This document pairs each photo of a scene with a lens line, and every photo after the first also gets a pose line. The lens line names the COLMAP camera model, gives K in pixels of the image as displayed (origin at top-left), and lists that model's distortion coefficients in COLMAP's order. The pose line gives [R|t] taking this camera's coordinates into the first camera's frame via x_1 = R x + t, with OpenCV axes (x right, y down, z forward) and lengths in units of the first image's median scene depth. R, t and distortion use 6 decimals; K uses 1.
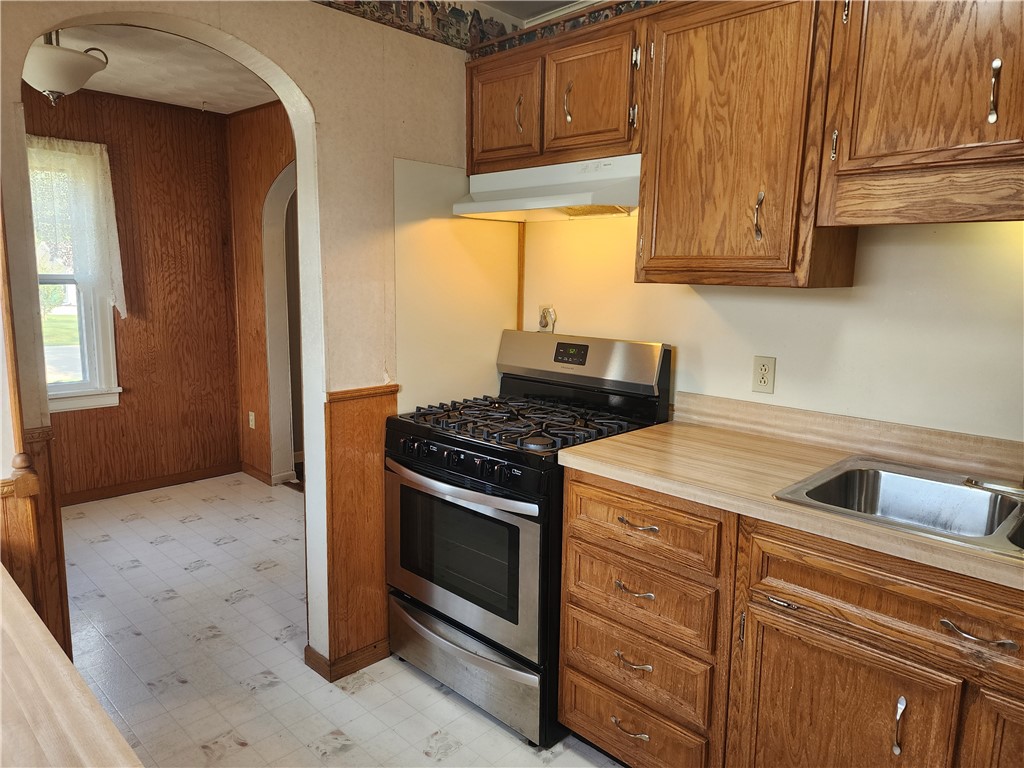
lens RADIAL K [[690.2, 0, 512.8], [0, 690.2, 379.2], [0, 0, 1]] dist [0.060149, -0.020958]
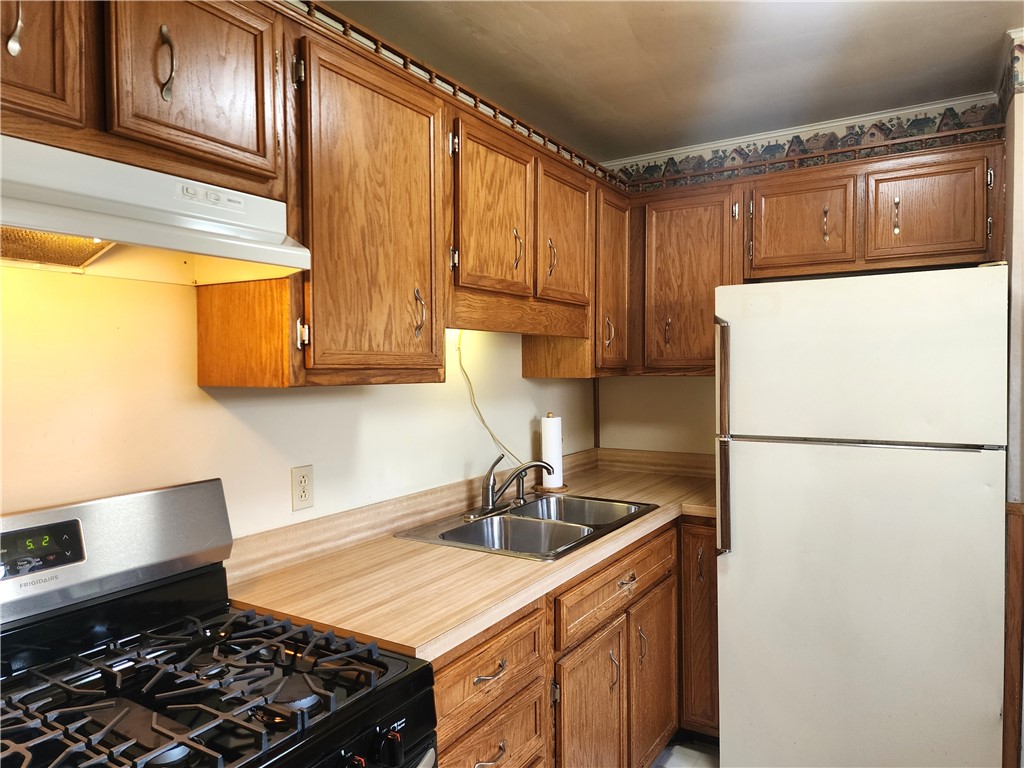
lens RADIAL K [[690.2, 0, 512.5], [0, 690.2, 385.6], [0, 0, 1]] dist [0.060149, -0.020958]
pose [[-0.221178, -0.048789, 0.974012, -0.590284], [0.152462, 0.984738, 0.083947, -0.184130], [-0.963242, 0.167067, -0.210364, 1.036429]]
